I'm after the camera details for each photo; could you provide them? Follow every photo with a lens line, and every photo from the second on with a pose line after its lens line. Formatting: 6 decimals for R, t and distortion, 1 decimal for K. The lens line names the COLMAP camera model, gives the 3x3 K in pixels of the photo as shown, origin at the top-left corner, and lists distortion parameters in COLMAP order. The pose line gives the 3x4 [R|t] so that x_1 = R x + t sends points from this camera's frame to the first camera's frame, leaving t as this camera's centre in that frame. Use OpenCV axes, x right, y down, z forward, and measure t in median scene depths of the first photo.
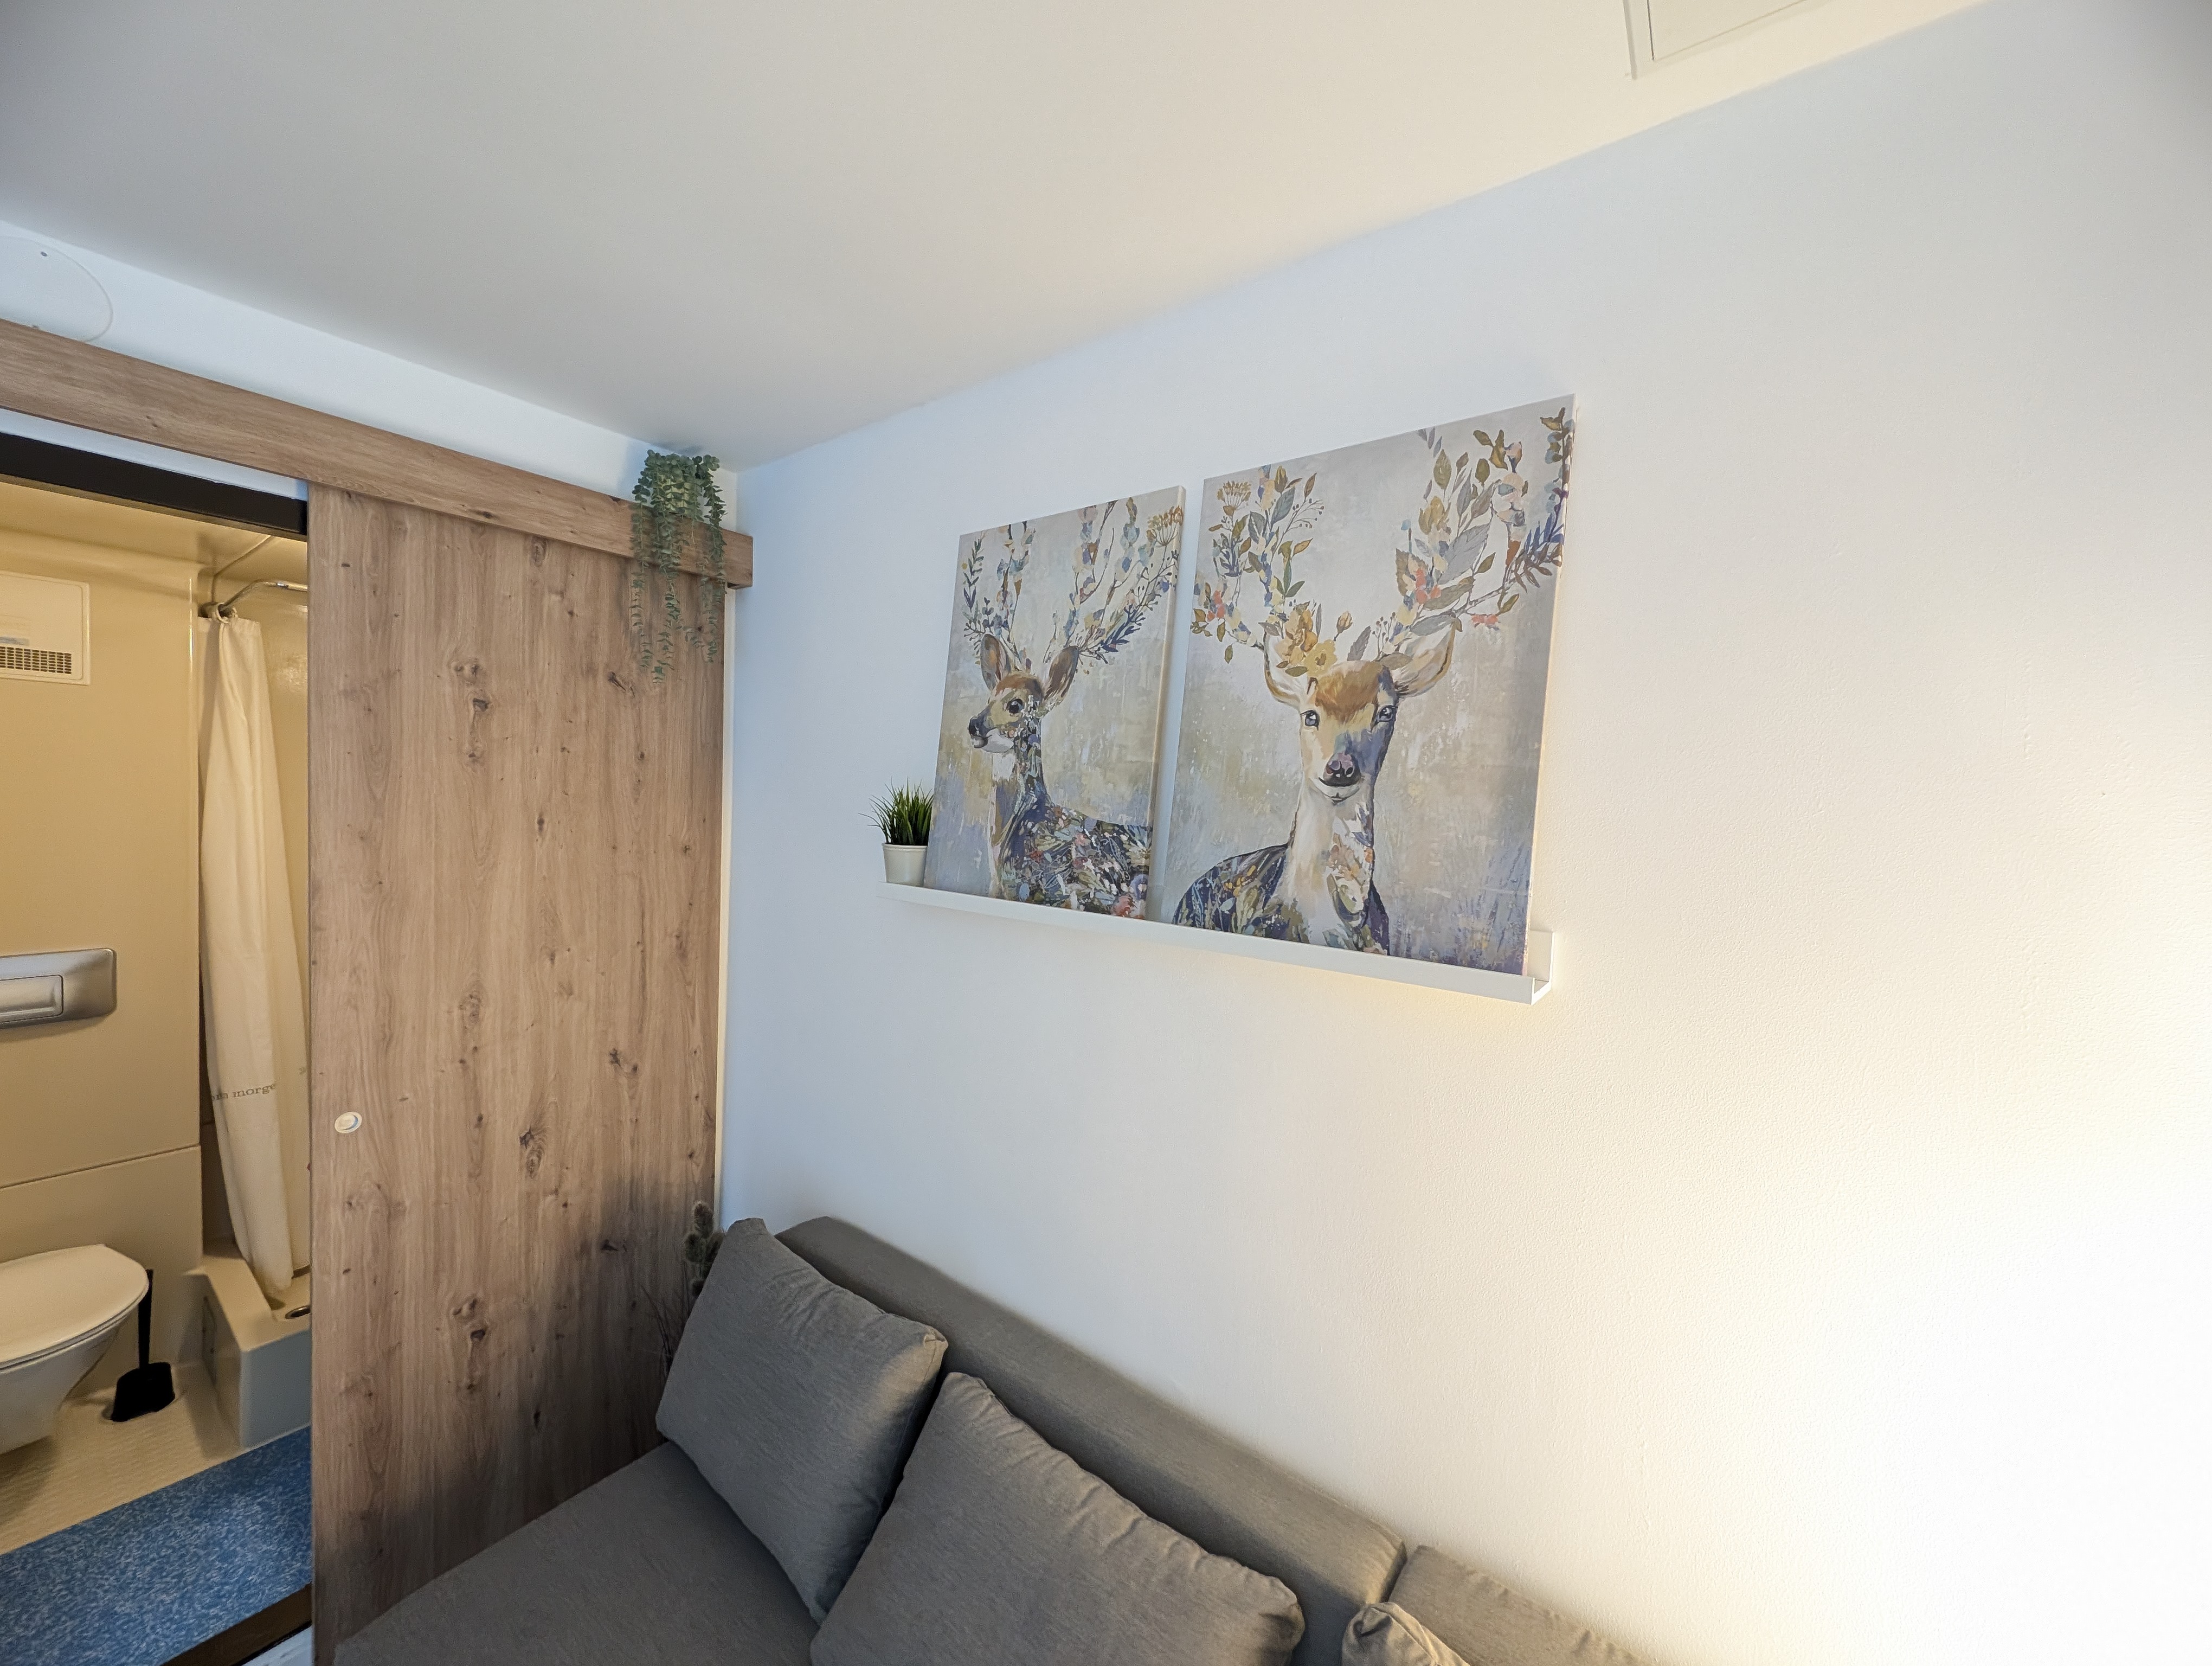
lens RADIAL K [[821.1, 0, 1106.0], [0, 821.1, 833.0], [0, 0, 1]] dist [0.000427, -0.000114]
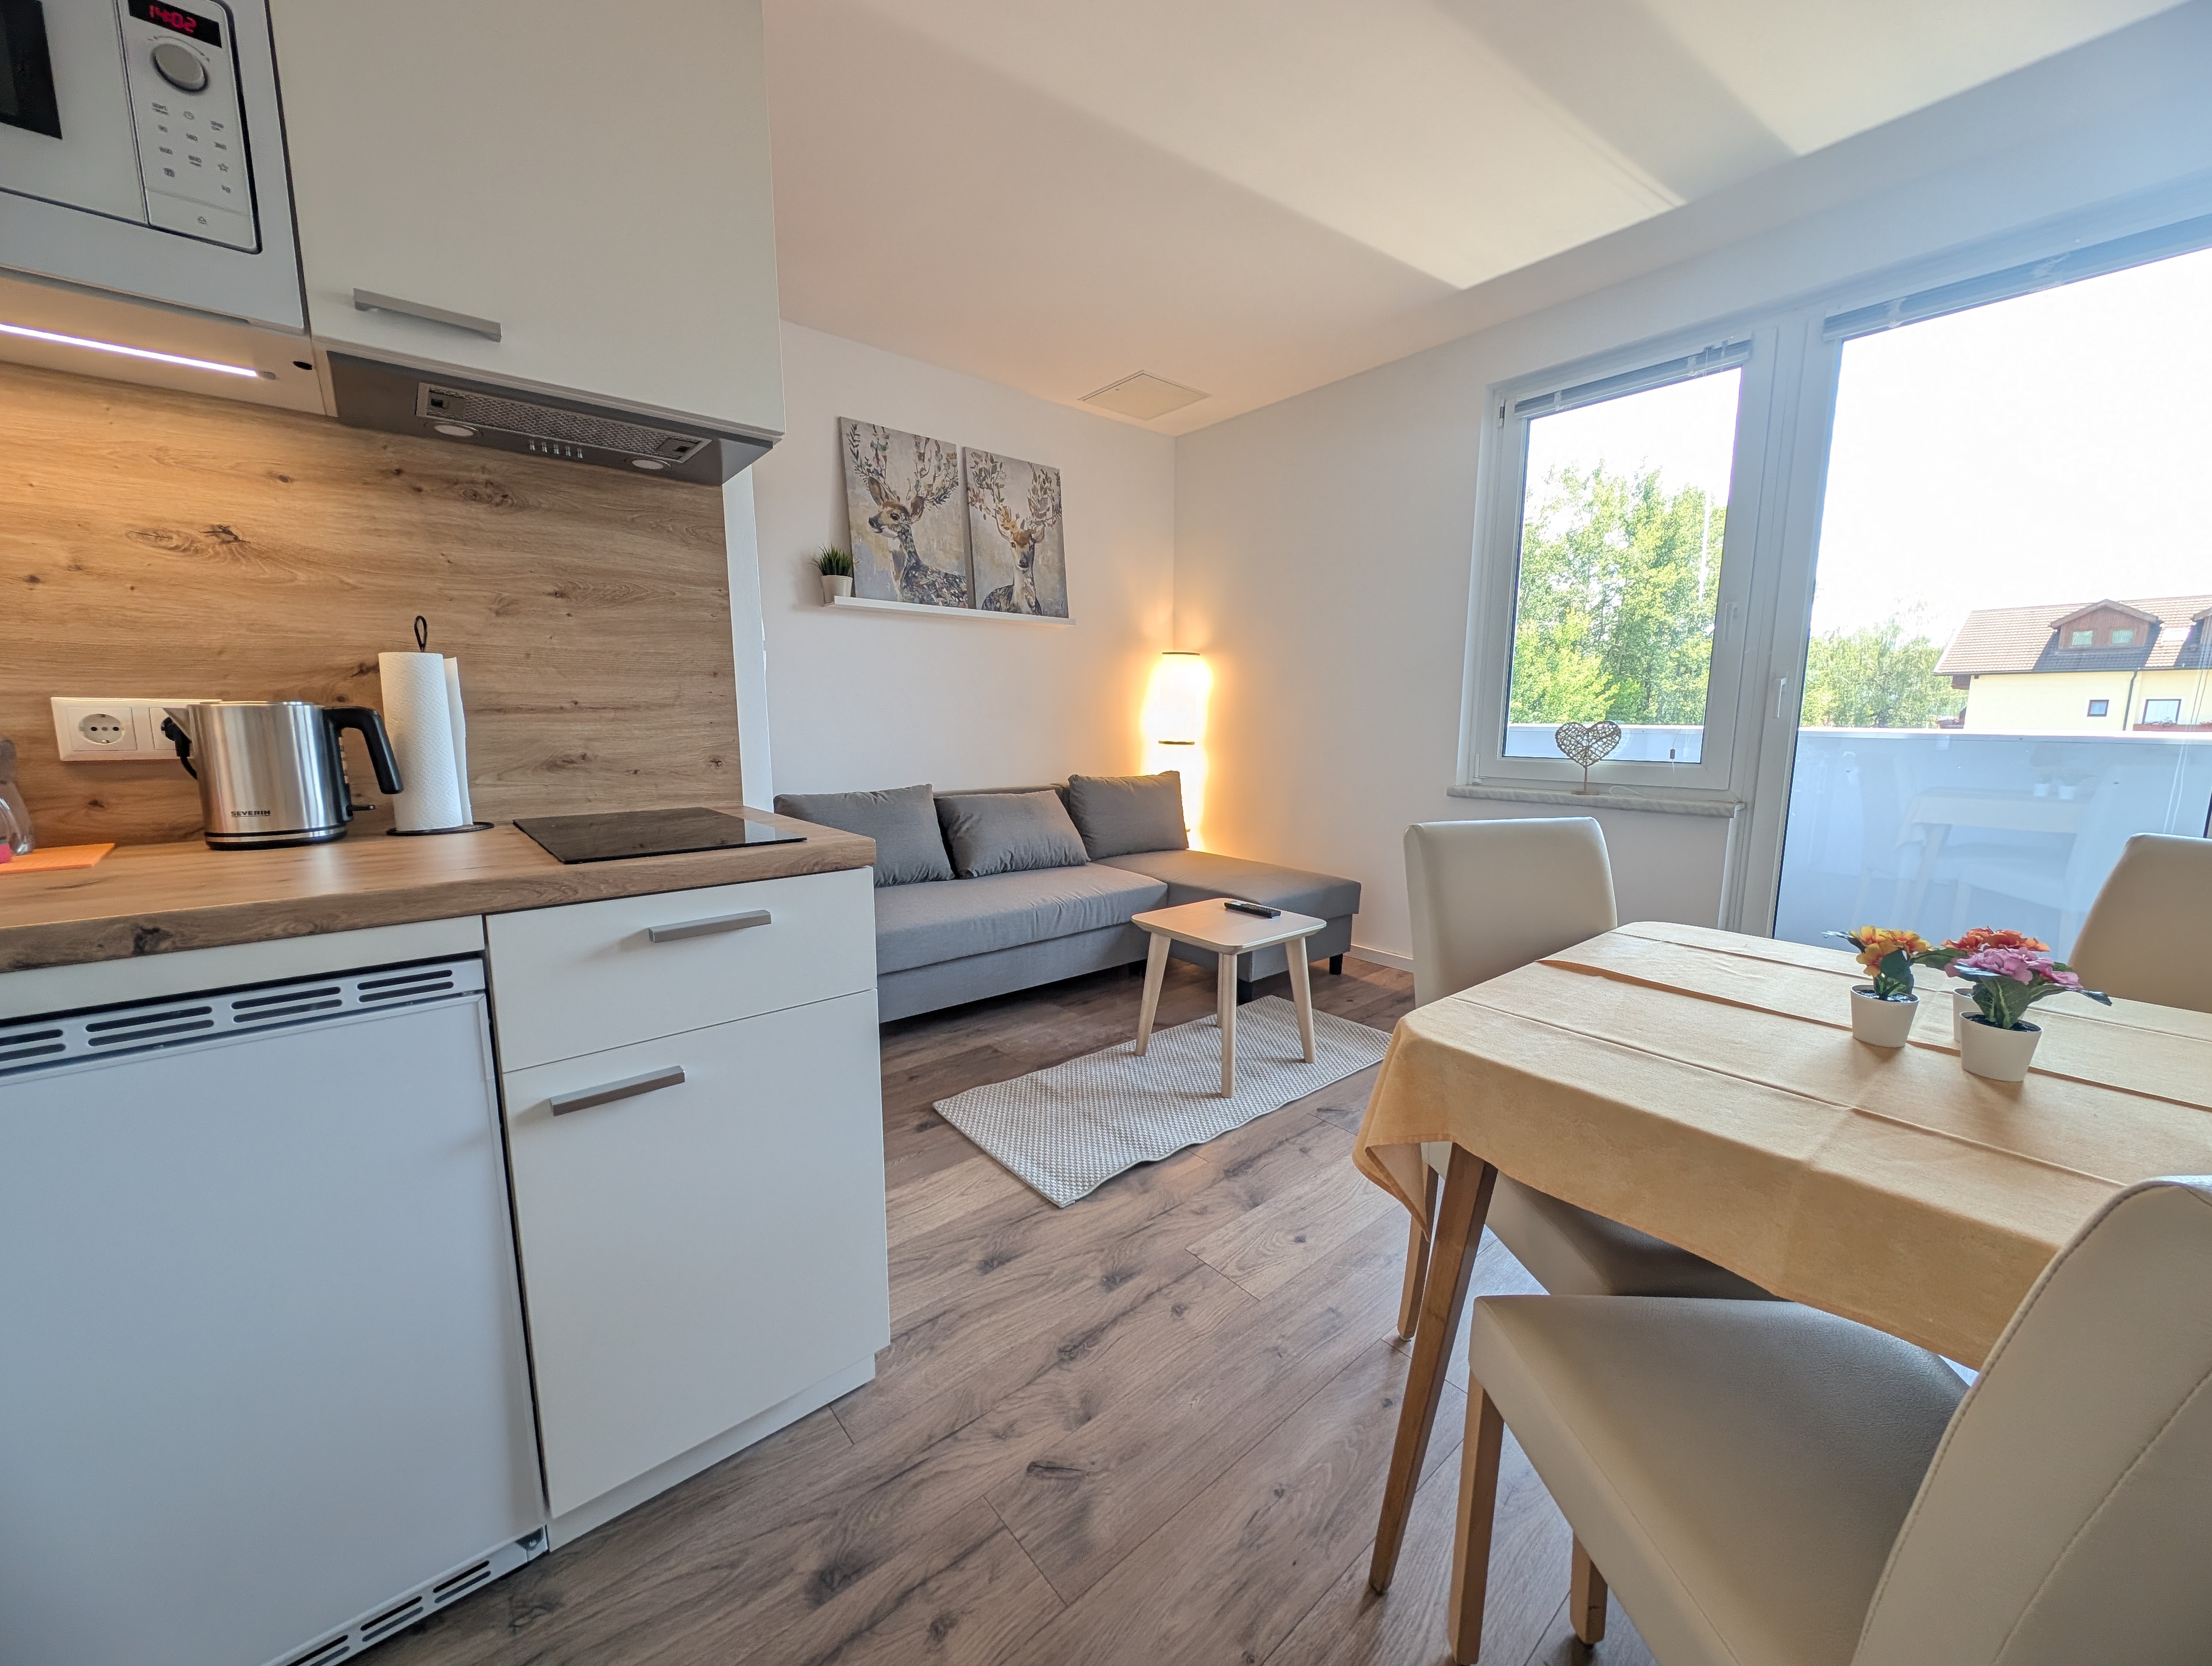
lens RADIAL K [[821.1, 0, 1106.0], [0, 821.1, 833.0], [0, 0, 1]] dist [0.000427, -0.000114]
pose [[0.214610, -0.189904, 0.958060, -2.596998], [0.038288, 0.981797, 0.186033, 0.335811], [-0.975949, -0.003242, 0.217975, -0.055149]]
